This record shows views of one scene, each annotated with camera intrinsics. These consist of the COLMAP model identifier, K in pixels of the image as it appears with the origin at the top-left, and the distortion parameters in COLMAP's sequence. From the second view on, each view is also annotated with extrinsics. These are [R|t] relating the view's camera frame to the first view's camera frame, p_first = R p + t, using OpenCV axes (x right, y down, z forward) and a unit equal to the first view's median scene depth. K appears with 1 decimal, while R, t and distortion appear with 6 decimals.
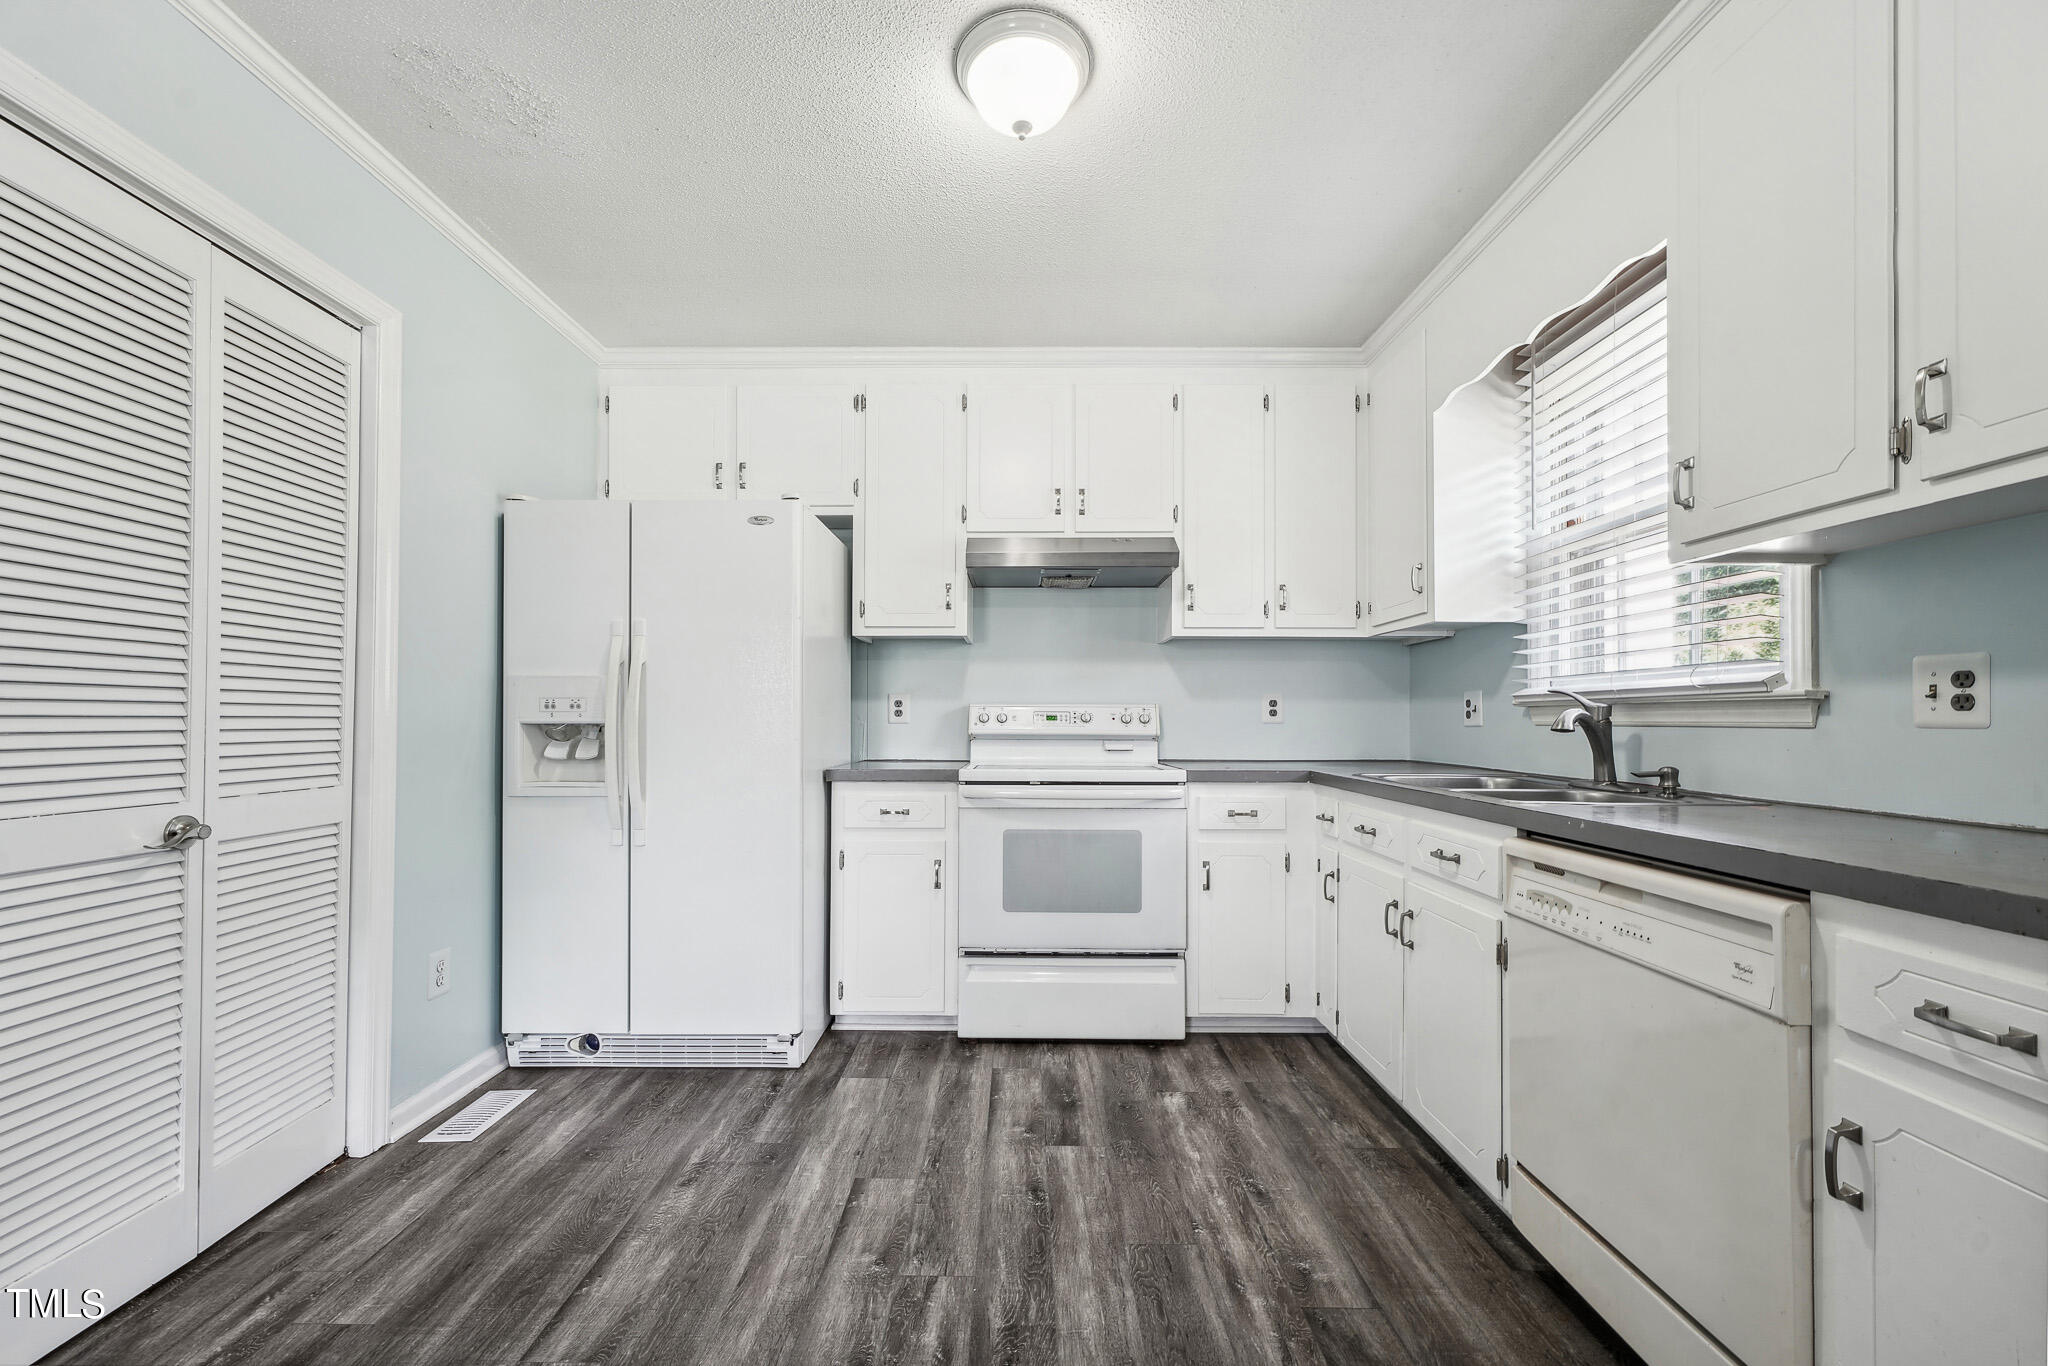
lens RADIAL K [[819.2, 0, 1012.2], [0, 819.2, 707.1], [0, 0, 1]] dist [0.002323, -0.000038]
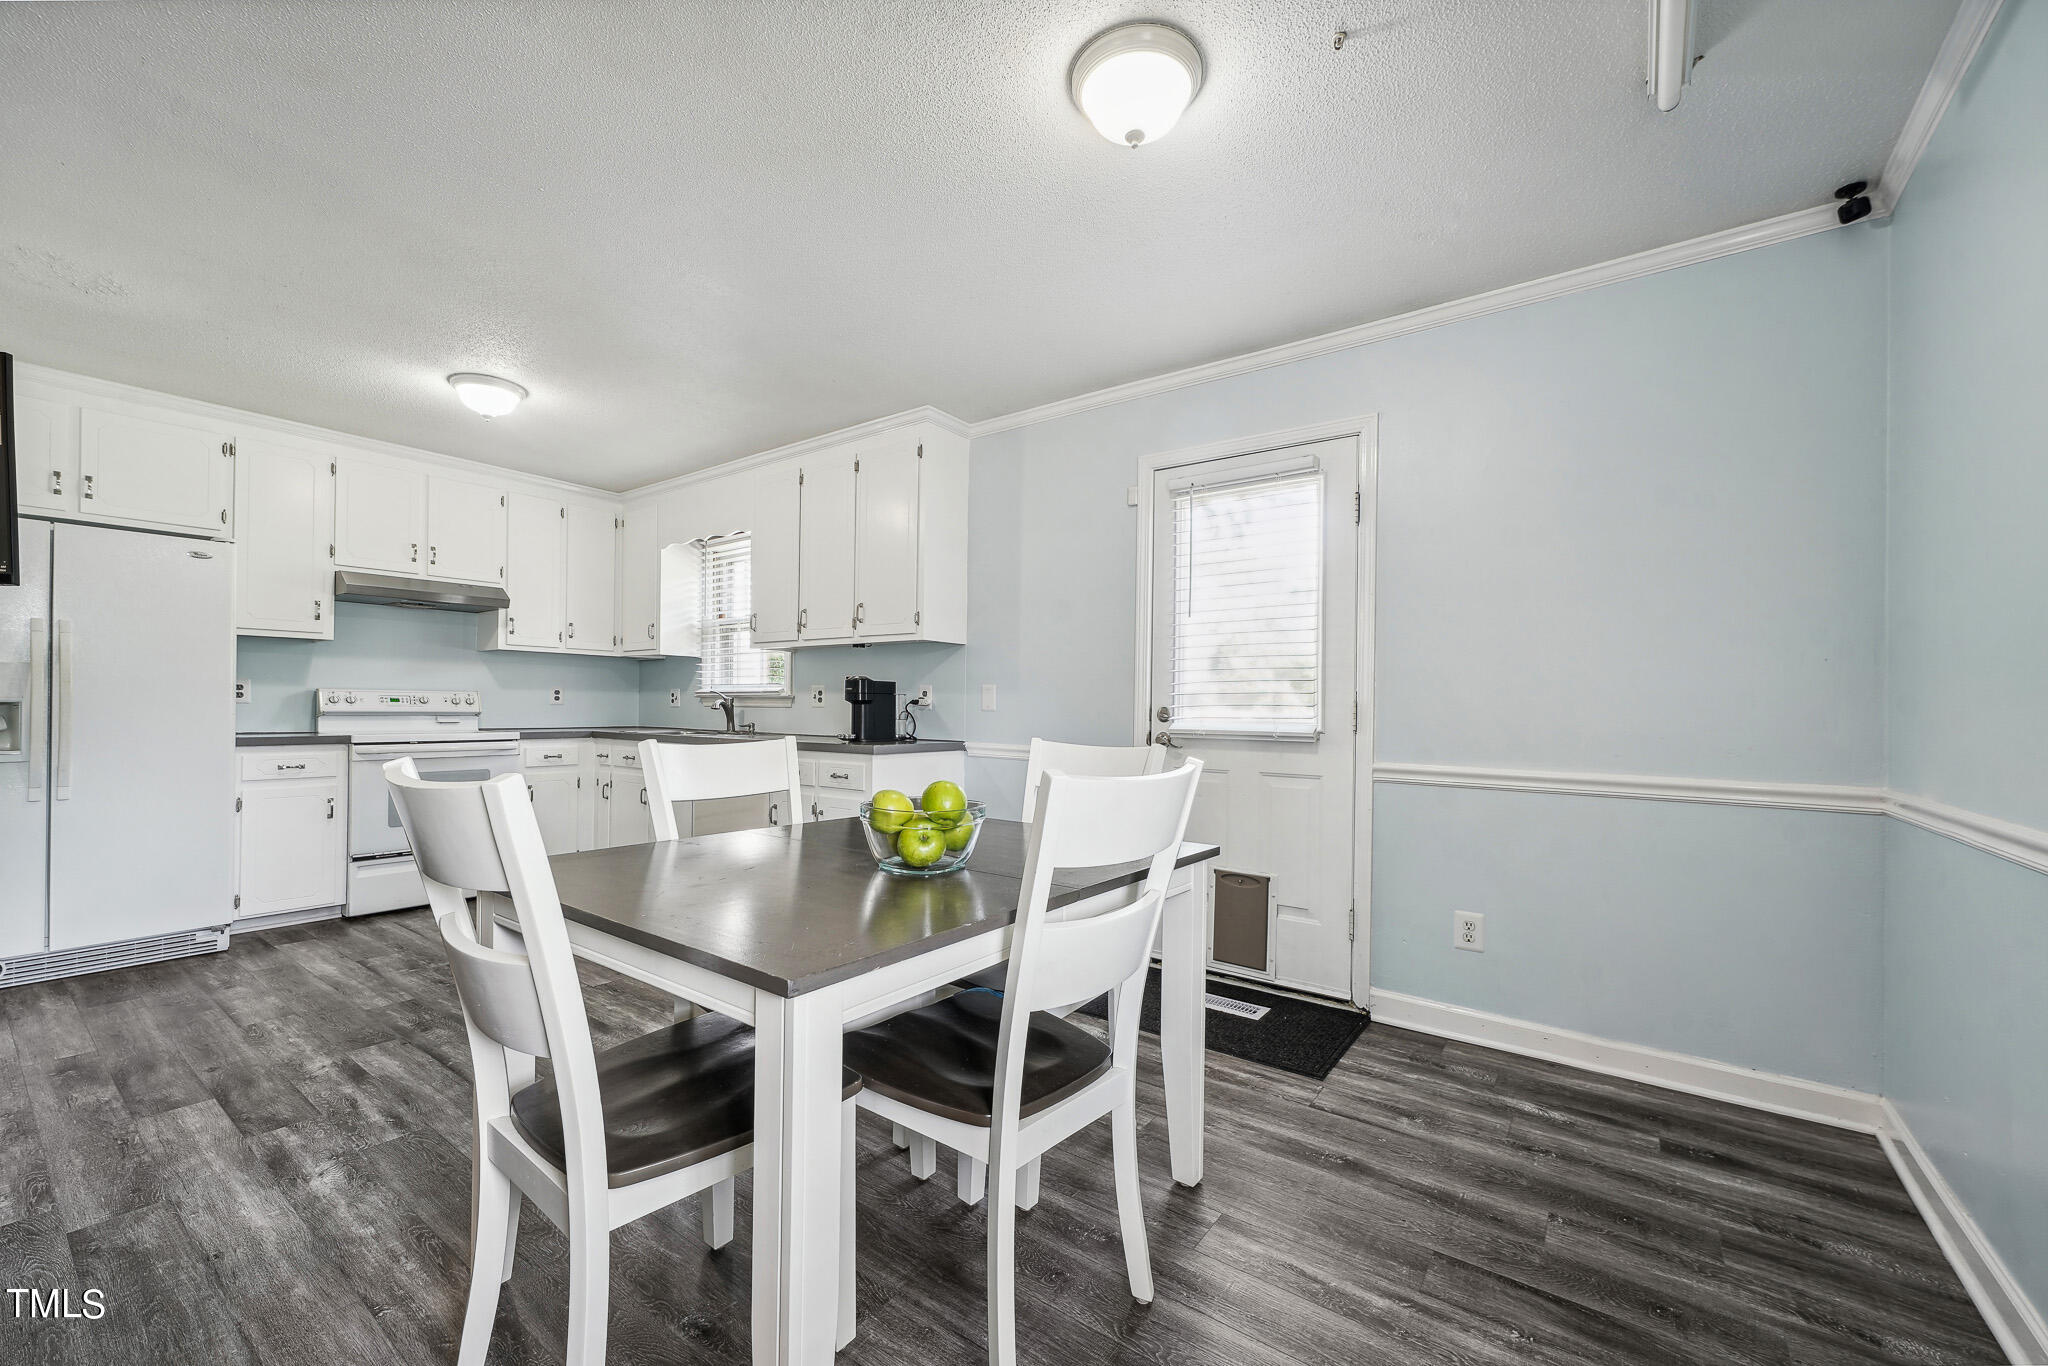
lens RADIAL K [[819.2, 0, 1012.2], [0, 819.2, 707.1], [0, 0, 1]] dist [0.002323, -0.000038]
pose [[0.593724, 0.004084, 0.804659, -0.555264], [-0.021663, 0.999706, 0.010911, -0.015902], [-0.804377, -0.023909, 0.593637, -0.839998]]
